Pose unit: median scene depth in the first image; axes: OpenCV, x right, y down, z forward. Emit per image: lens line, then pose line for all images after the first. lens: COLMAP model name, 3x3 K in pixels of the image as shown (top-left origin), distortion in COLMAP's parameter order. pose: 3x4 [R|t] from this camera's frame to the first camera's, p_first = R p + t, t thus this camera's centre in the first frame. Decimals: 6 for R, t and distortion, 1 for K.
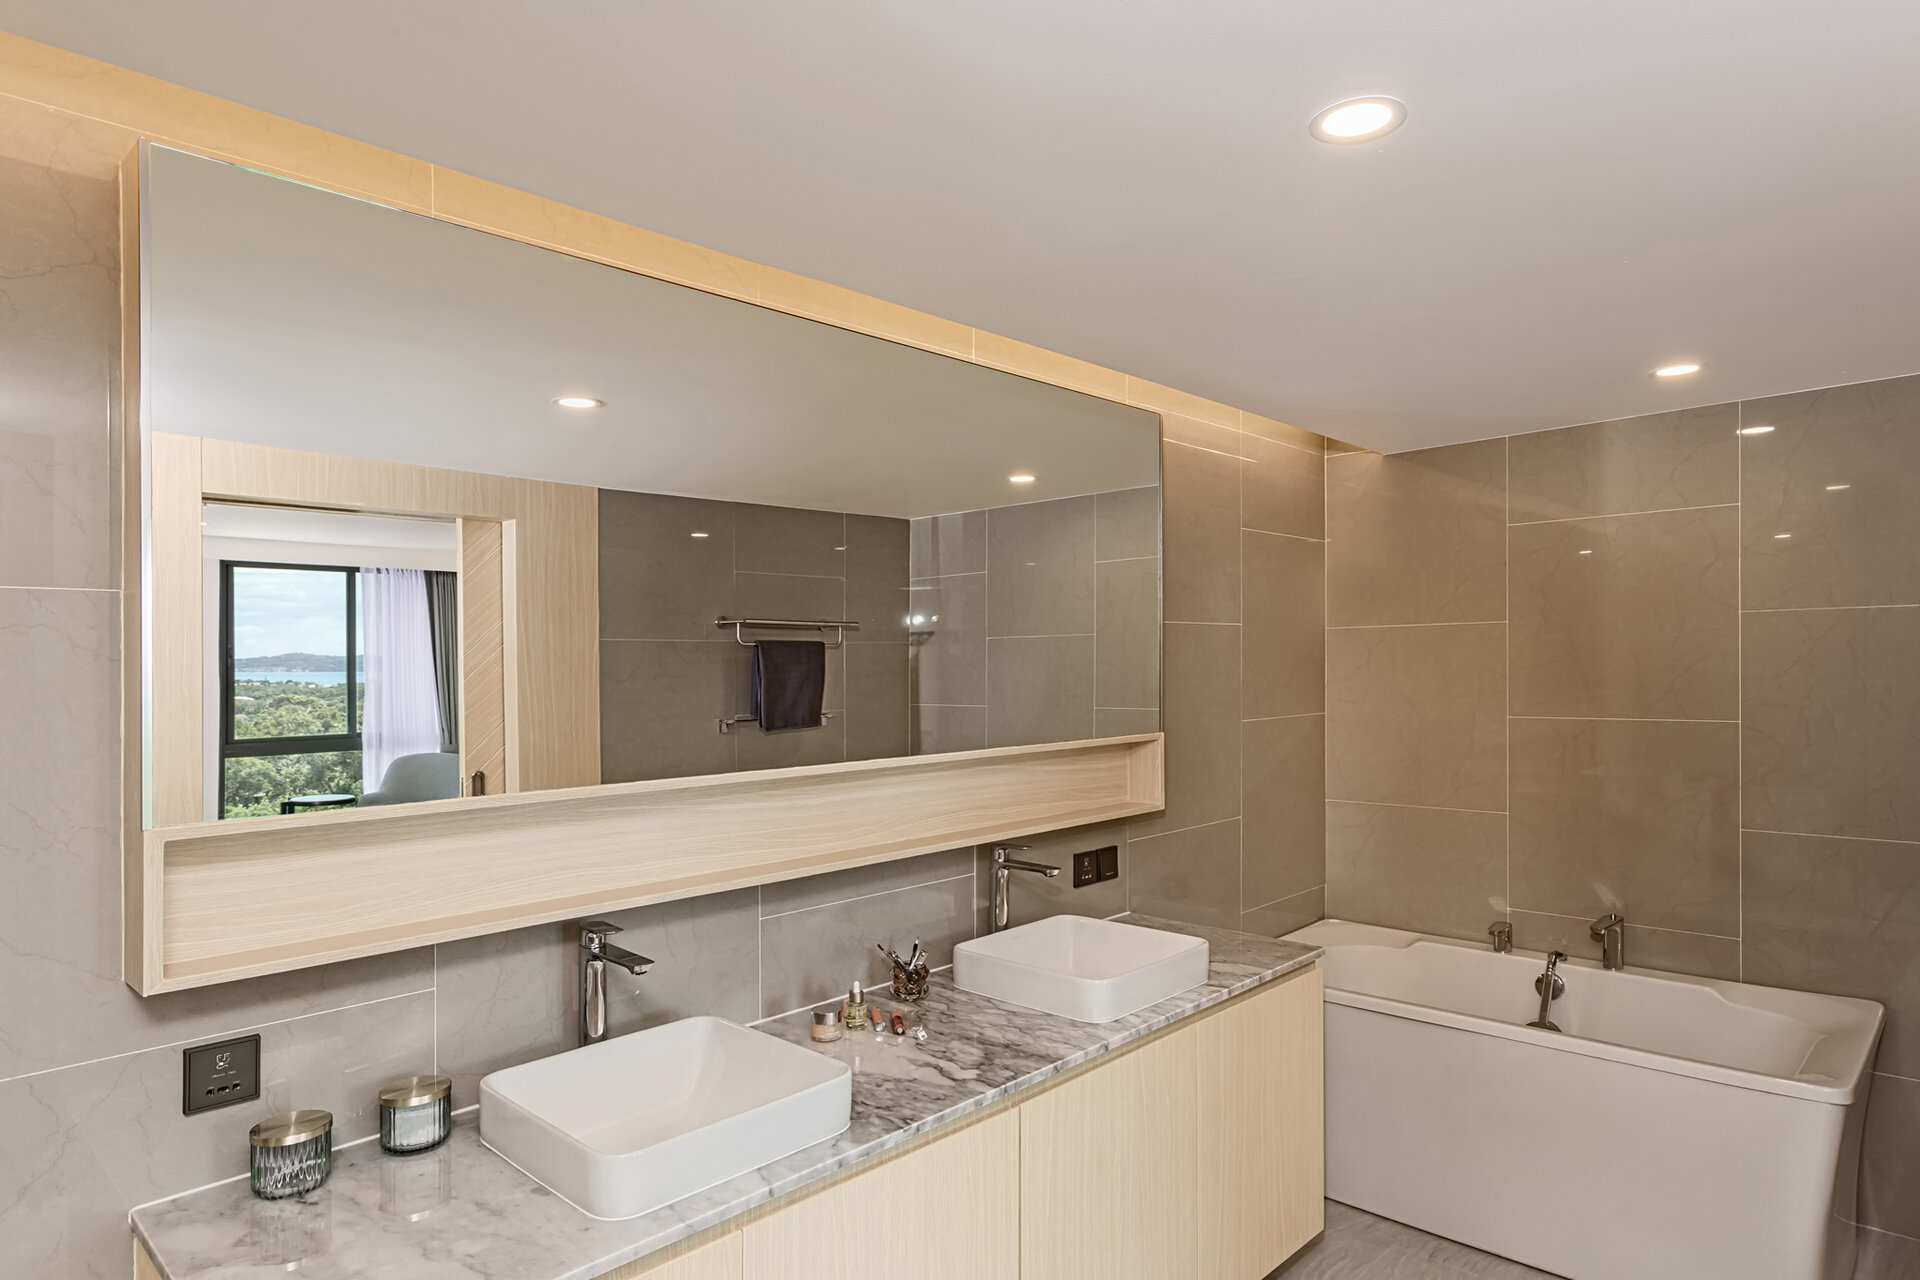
lens RADIAL K [[1093.8, 0, 962.8], [0, 1093.8, 675.2], [0, 0, 1]] dist [-0.000513, 0.000859]
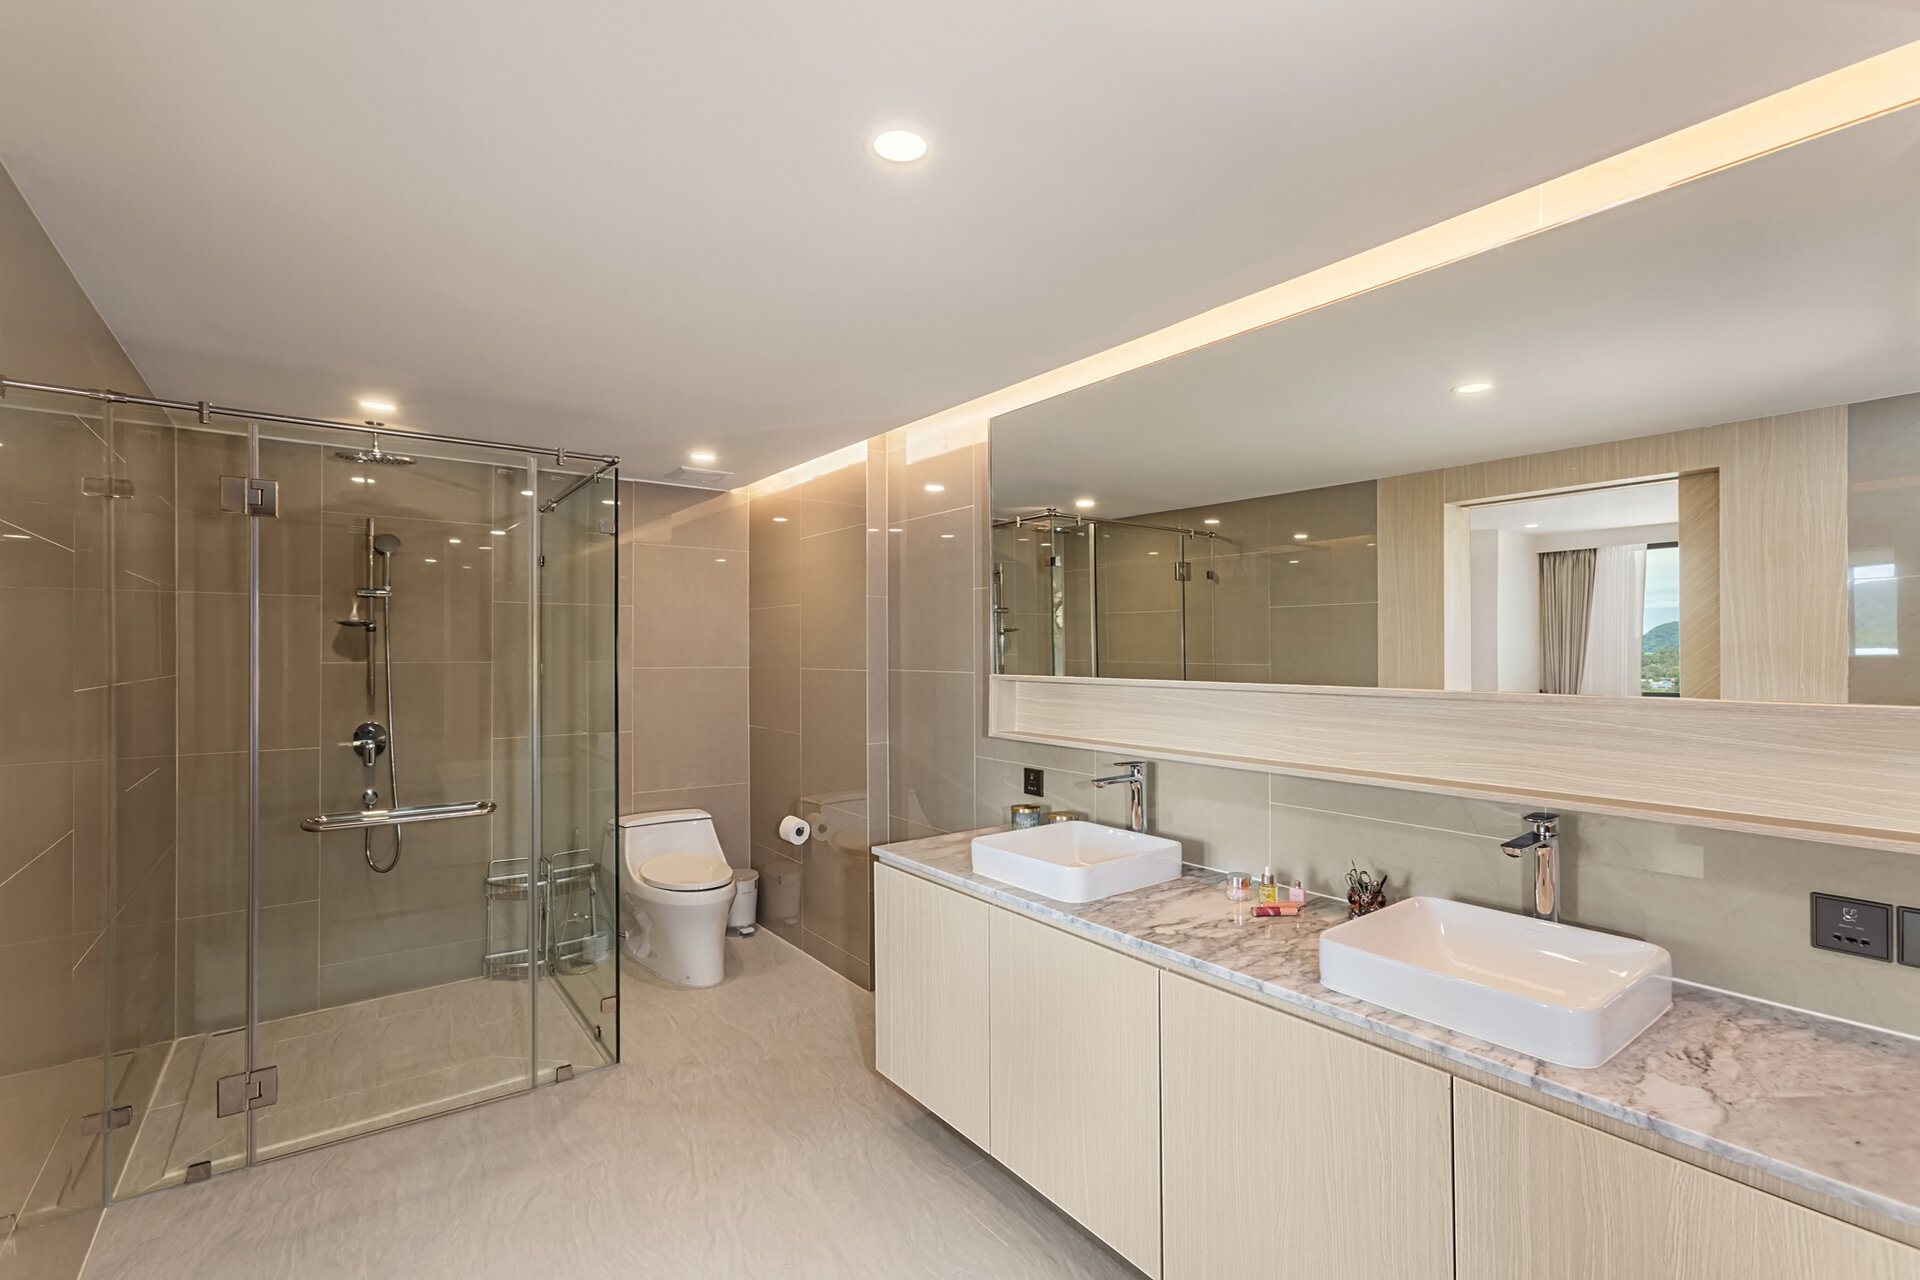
lens RADIAL K [[872.2, 0, 960.0], [0, 872.2, 640.0], [0, 0, 1]] dist [-0.000976, -0.000382]
pose [[-0.177031, 0.007653, -0.984175, 0.907852], [0.007784, 0.999949, 0.006375, 0.023722], [0.984174, -0.006532, -0.177082, 0.846711]]
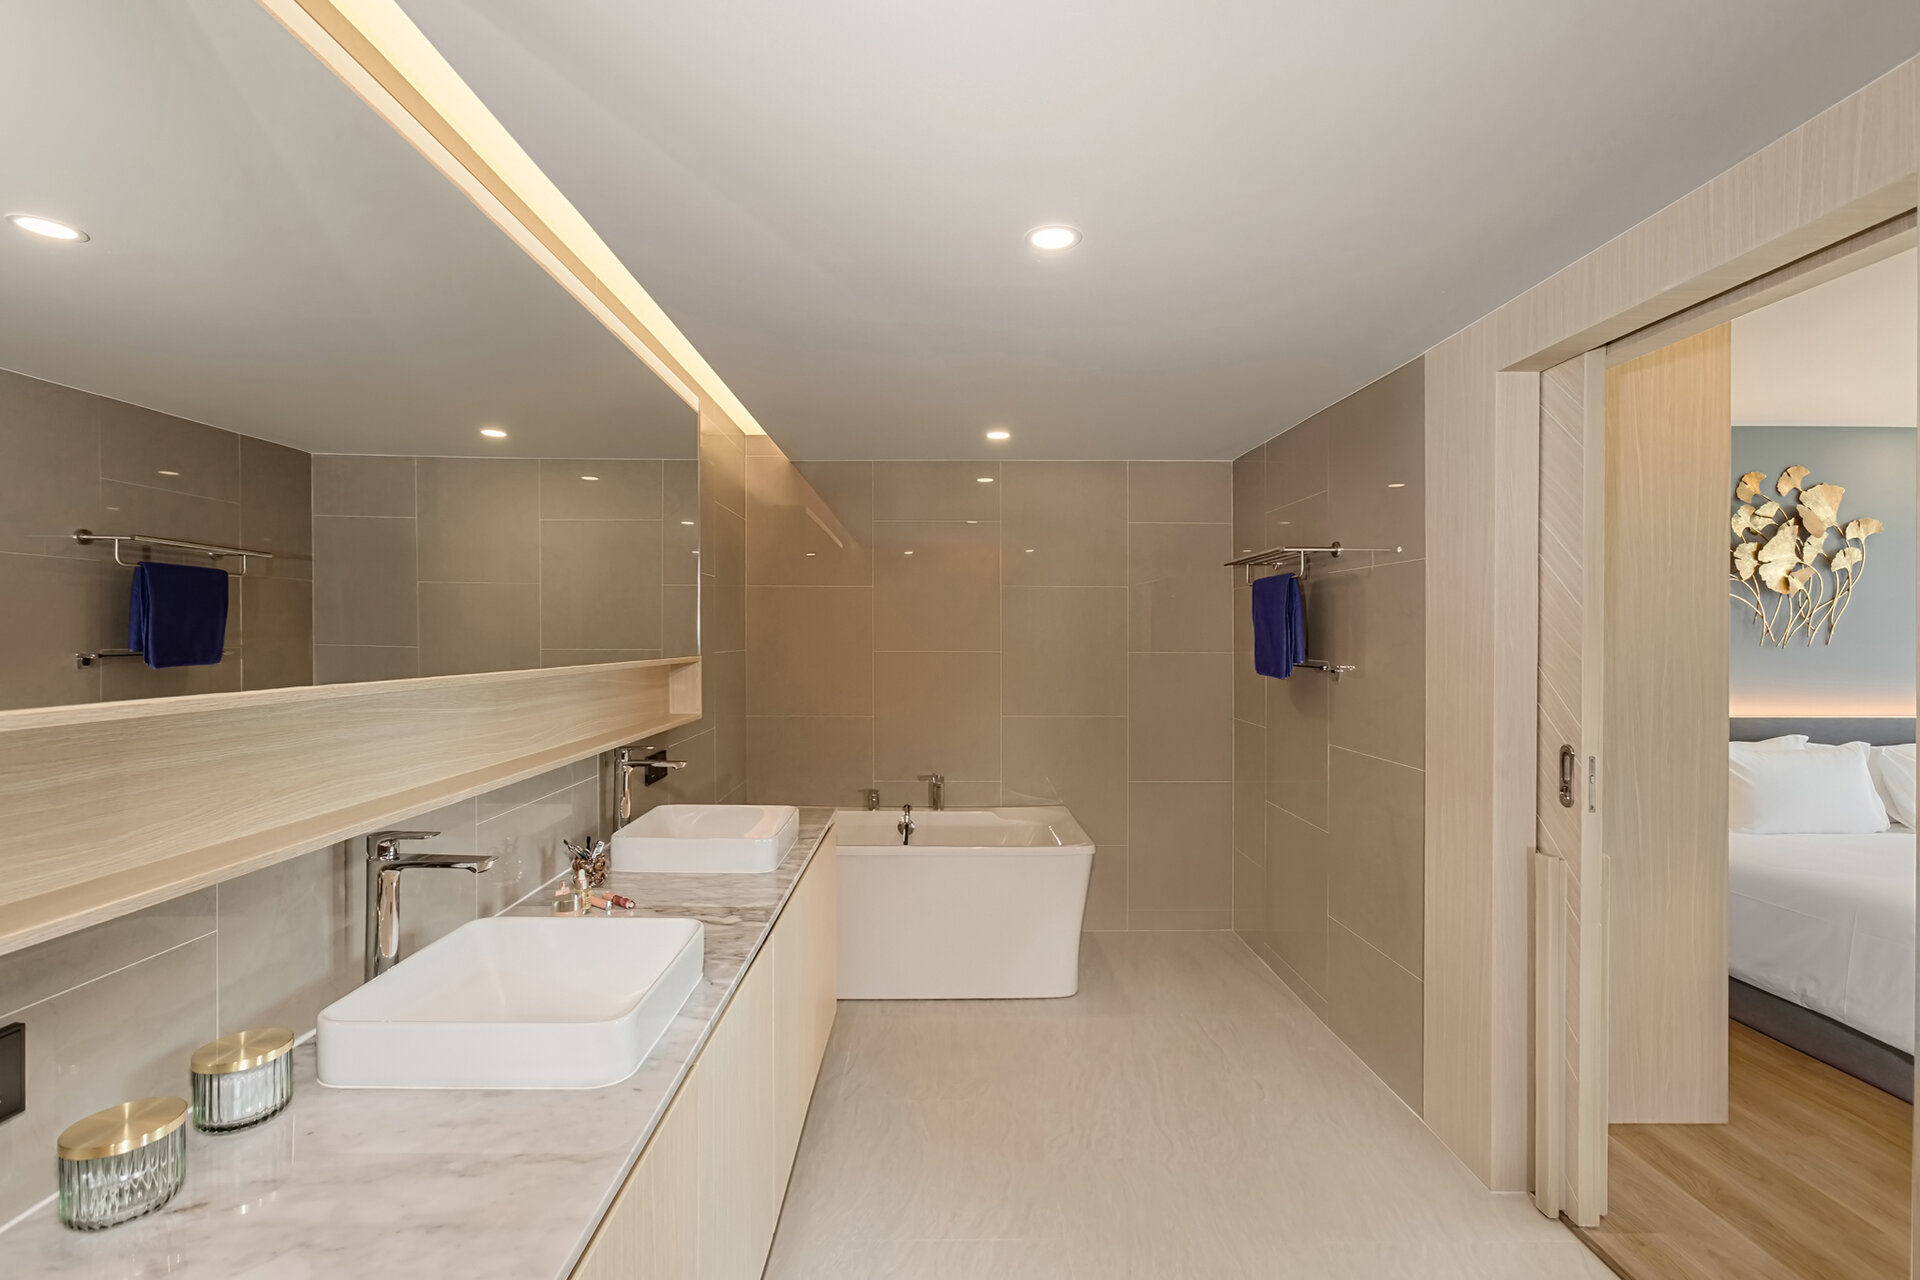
lens RADIAL K [[872.2, 0, 960.0], [0, 872.2, 640.0], [0, 0, 1]] dist [-0.000976, -0.000382]
pose [[0.711734, 0.016888, 0.702246, -0.439853], [-0.013152, 0.999856, -0.010715, 0.059009], [-0.702326, -0.001610, 0.711853, 0.130940]]
